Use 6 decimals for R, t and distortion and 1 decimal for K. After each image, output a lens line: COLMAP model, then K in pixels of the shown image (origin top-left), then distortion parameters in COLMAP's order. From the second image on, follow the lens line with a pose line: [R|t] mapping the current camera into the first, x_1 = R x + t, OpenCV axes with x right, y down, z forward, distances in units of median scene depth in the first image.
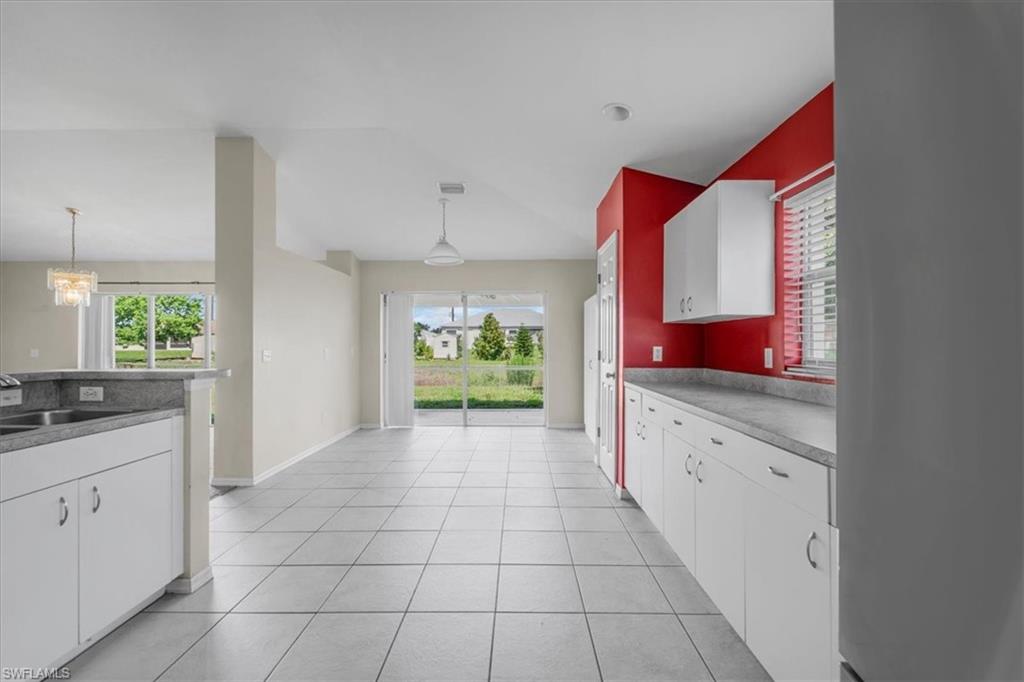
lens RADIAL K [[420.5, 0, 515.8], [0, 420.5, 342.8], [0, 0, 1]] dist [-0.003147, -0.000569]
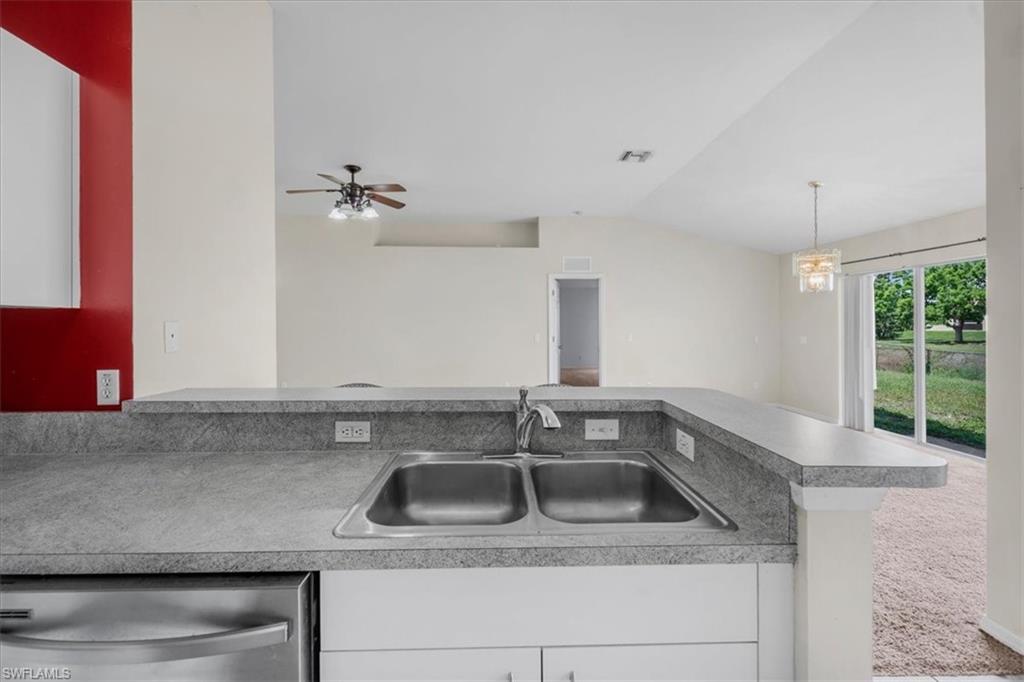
lens RADIAL K [[420.5, 0, 512.9], [0, 420.5, 322.8], [0, 0, 1]] dist [-0.003147, -0.000569]
pose [[0.024350, 0.000853, -0.999703, -0.146171], [0.005559, 0.999984, 0.000989, -0.020828], [0.999688, -0.005582, 0.024345, 0.264265]]
